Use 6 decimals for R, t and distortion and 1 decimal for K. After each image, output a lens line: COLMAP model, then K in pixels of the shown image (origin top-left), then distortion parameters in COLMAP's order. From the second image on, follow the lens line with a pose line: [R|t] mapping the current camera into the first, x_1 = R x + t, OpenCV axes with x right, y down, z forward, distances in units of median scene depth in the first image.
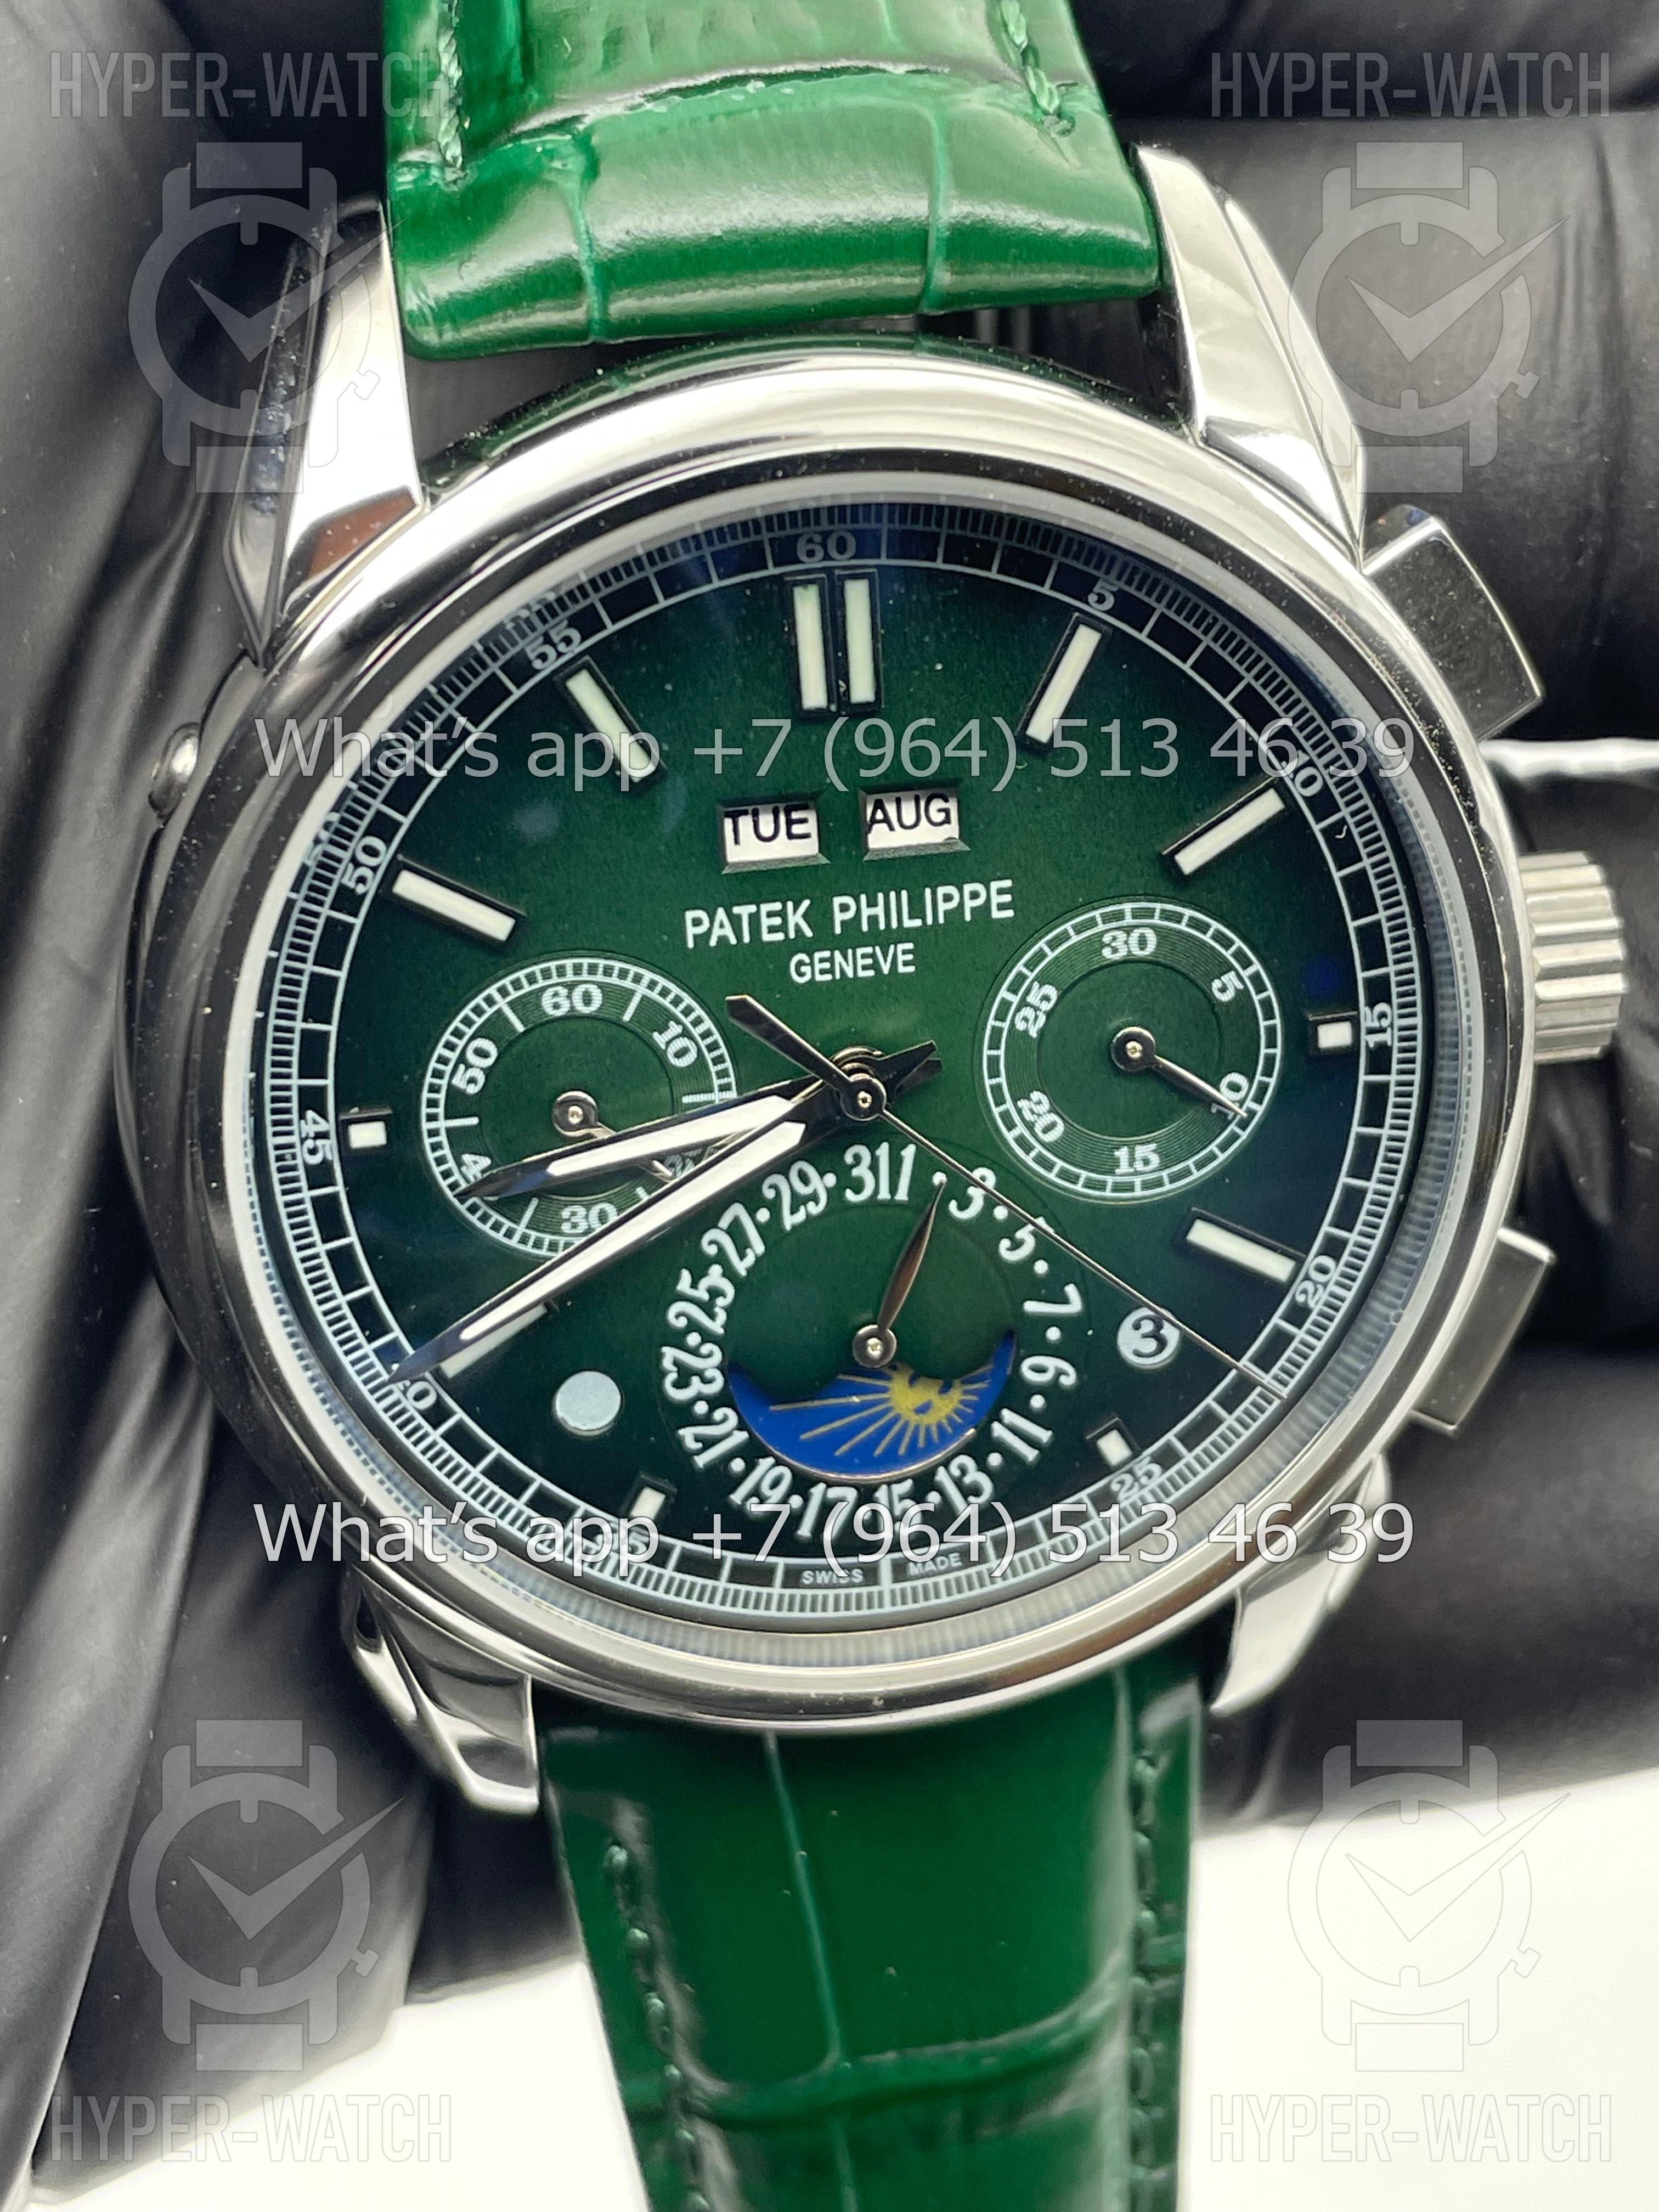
lens RADIAL K [[3316.0, 0, 829.5], [0, 3316.0, 1106.0], [0, 0, 1]] dist [0.118052, -0.056530]
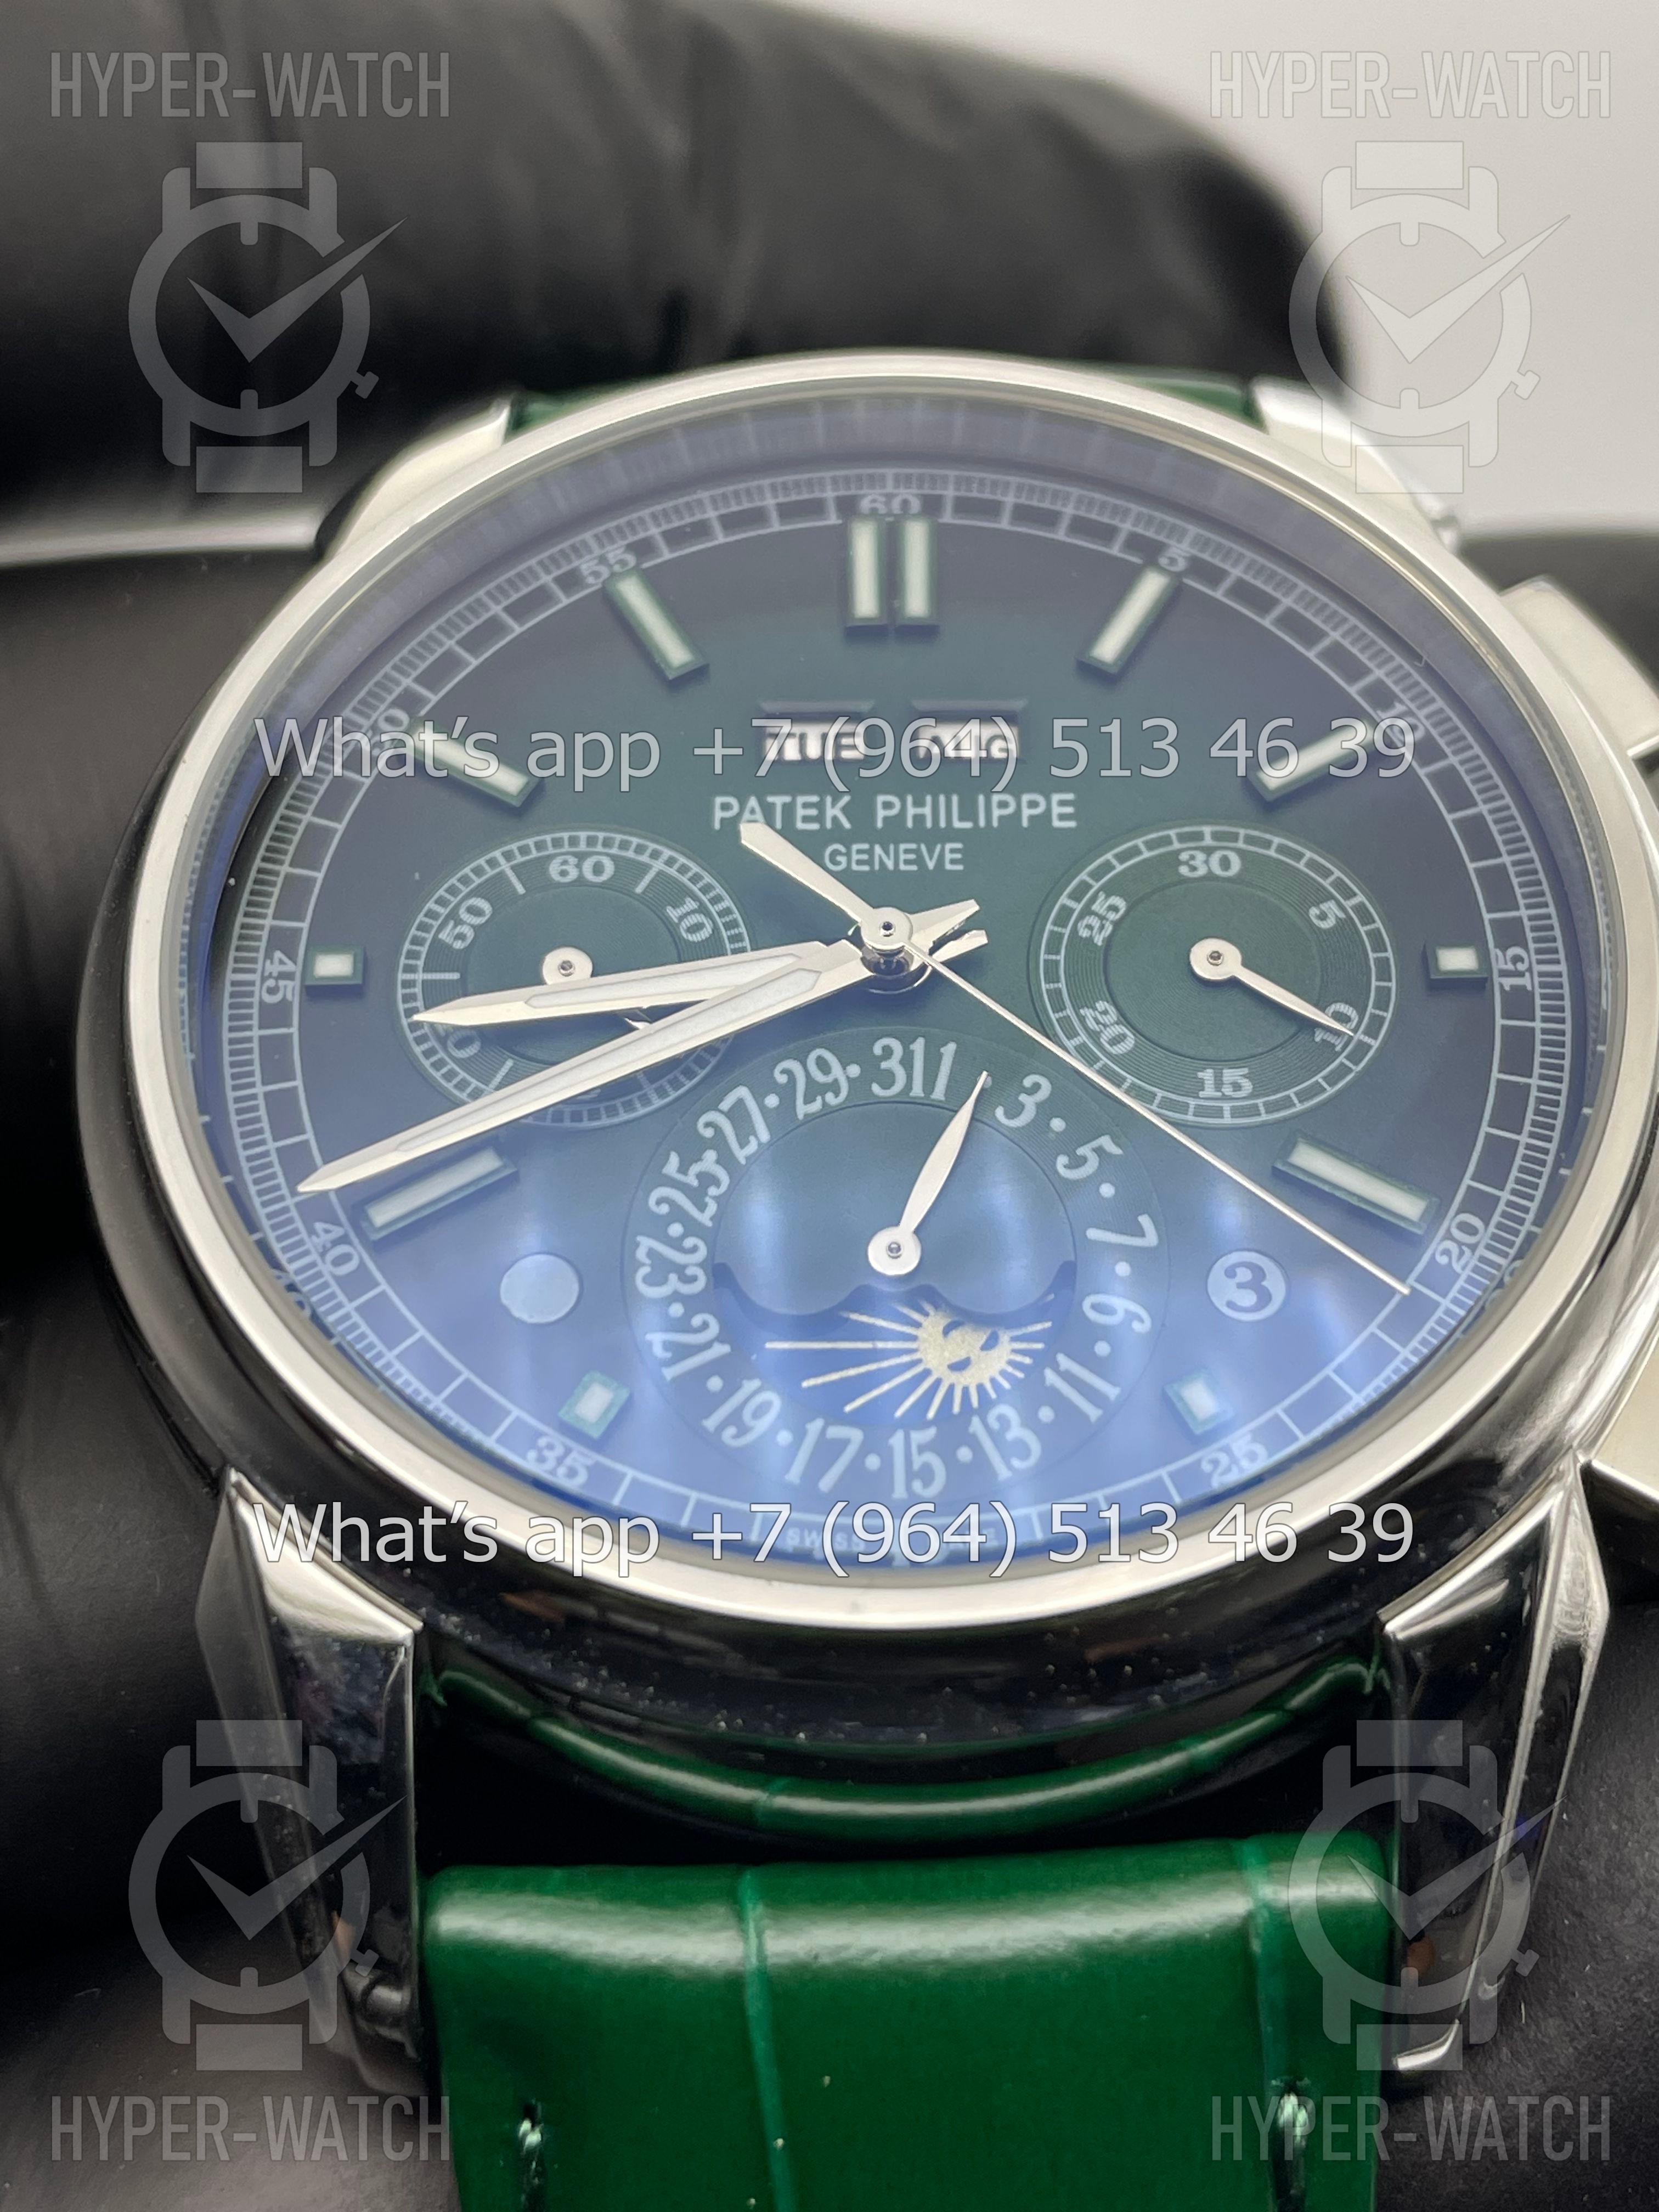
lens RADIAL K [[3316.0, 0, 829.5], [0, 3316.0, 1106.0], [0, 0, 1]] dist [0.118052, -0.056530]
pose [[0.983377, -0.032706, -0.178604, 0.146747], [-0.107263, 0.689029, -0.716752, 0.643878], [0.146505, 0.723996, 0.674067, 0.431423]]
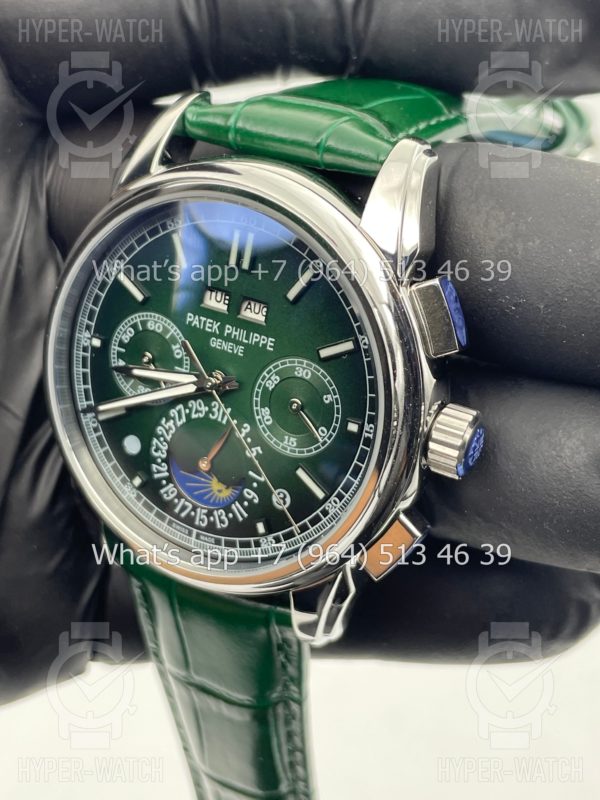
lens RADIAL K [[1226.4, 0, 300.0], [0, 1226.4, 400.0], [0, 0, 1]] dist [0.249421, 0.082697]
pose [[0.768488, 0.362009, -0.527612, 0.701736], [-0.387926, 0.919342, 0.065756, -0.099885], [0.508860, 0.154142, 0.846936, 0.030575]]
